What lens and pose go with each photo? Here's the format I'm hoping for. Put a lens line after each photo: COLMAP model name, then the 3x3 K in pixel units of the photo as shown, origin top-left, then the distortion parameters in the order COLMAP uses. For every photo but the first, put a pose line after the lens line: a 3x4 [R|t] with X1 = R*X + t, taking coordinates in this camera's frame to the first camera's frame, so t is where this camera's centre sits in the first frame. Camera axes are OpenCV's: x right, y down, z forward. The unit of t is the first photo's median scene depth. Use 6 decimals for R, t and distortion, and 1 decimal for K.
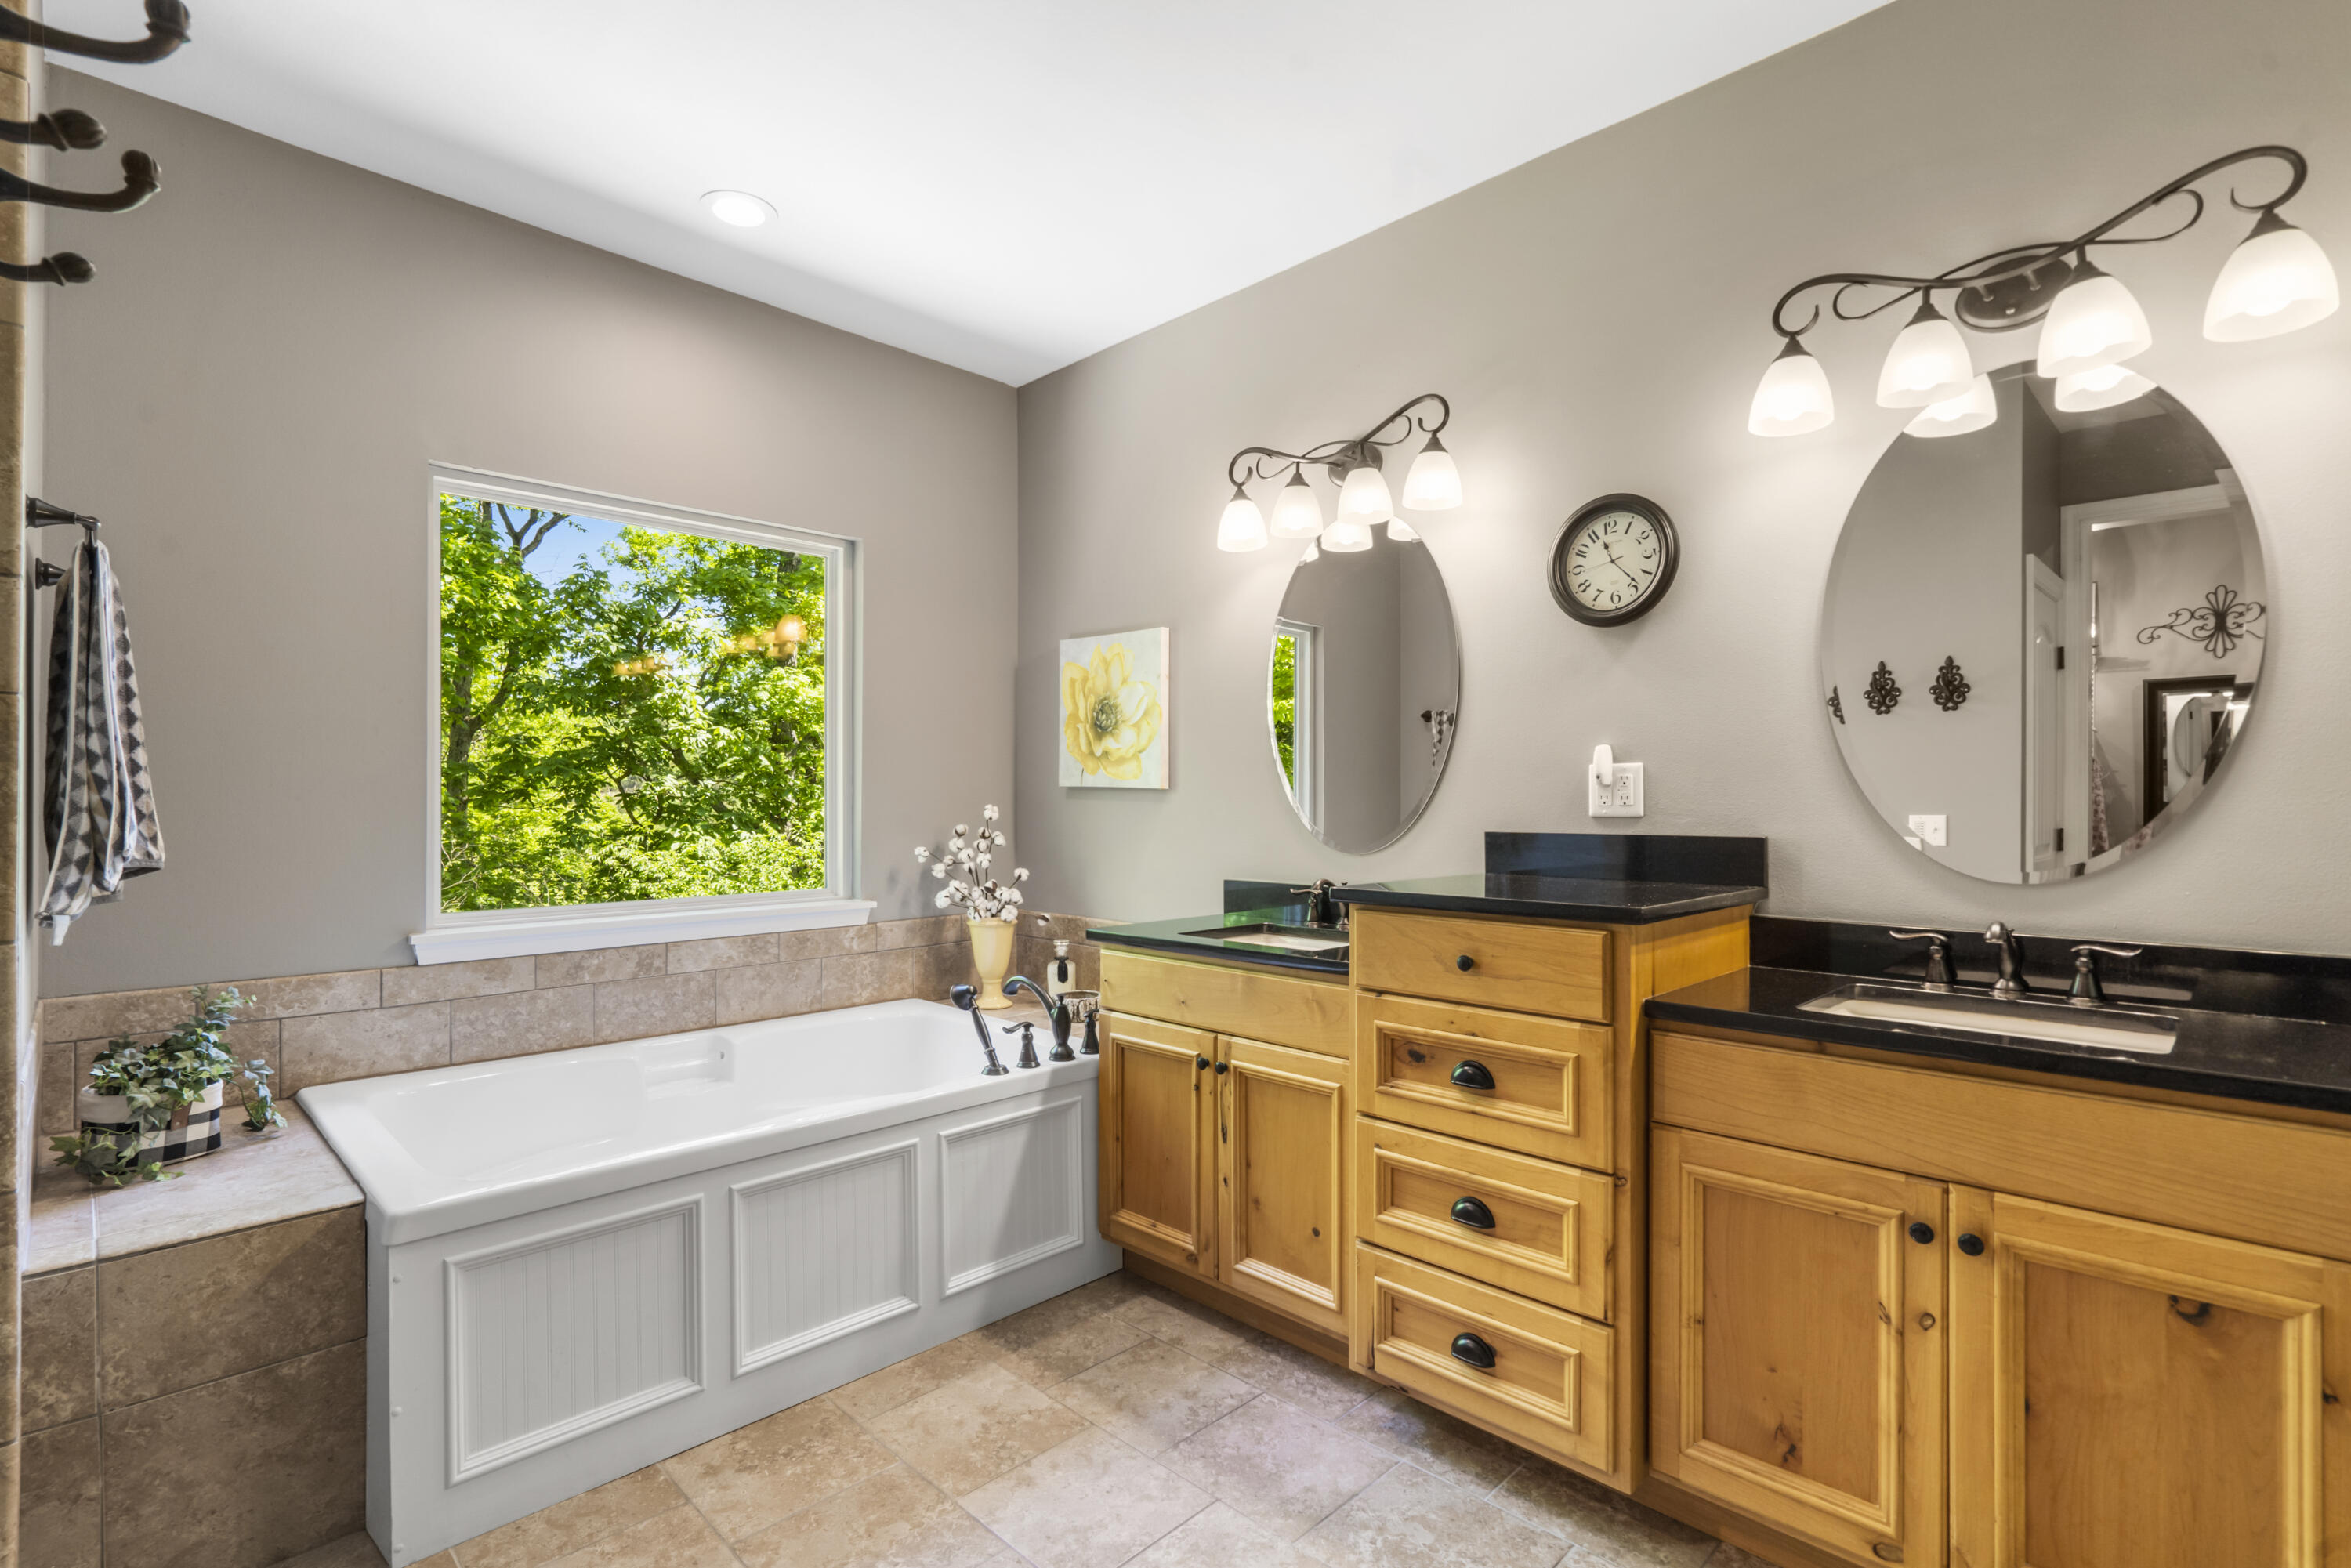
lens RADIAL K [[1088.8, 0, 1157.4], [0, 1088.8, 791.8], [0, 0, 1]] dist [-0.000525, 0.002073]
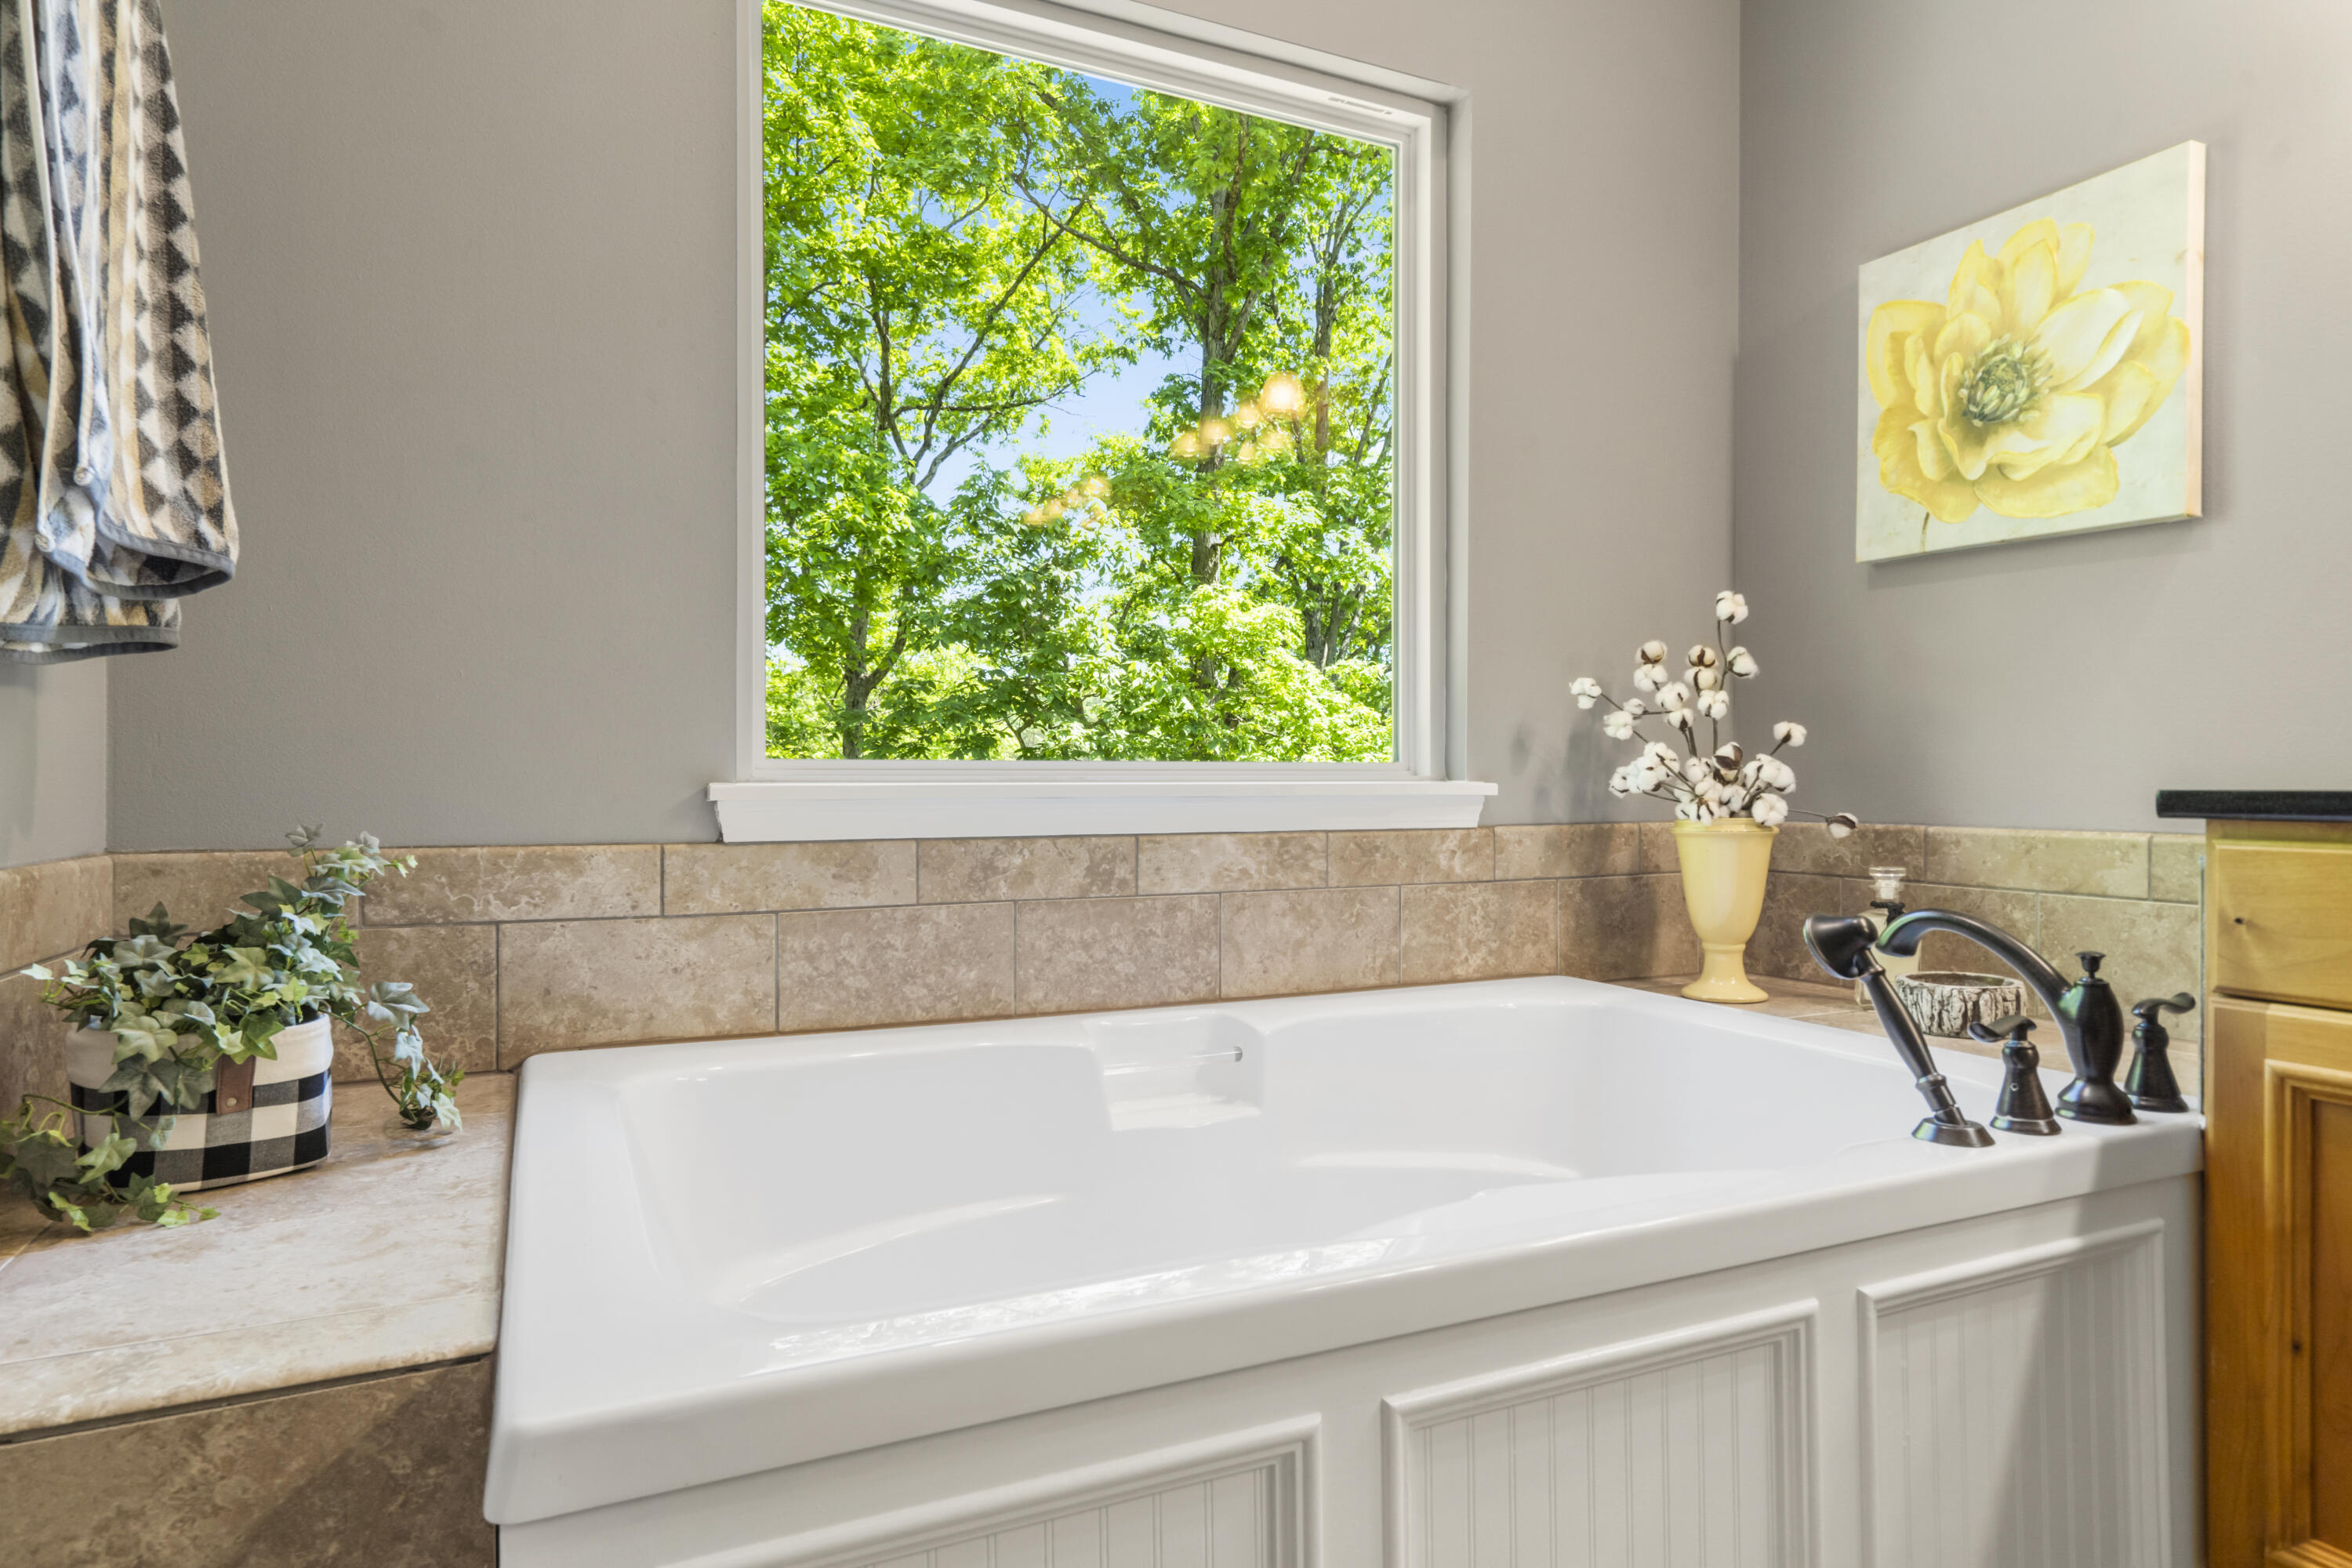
lens RADIAL K [[1330.9, 0, 1180.1], [0, 1330.9, 780.5], [0, 0, 1]] dist [0.013155, -0.002103]
pose [[0.944512, 0.000193, -0.328476, -0.225929], [0.000824, 0.999995, 0.002956, 0.114398], [0.328475, -0.003062, 0.944508, 0.408967]]
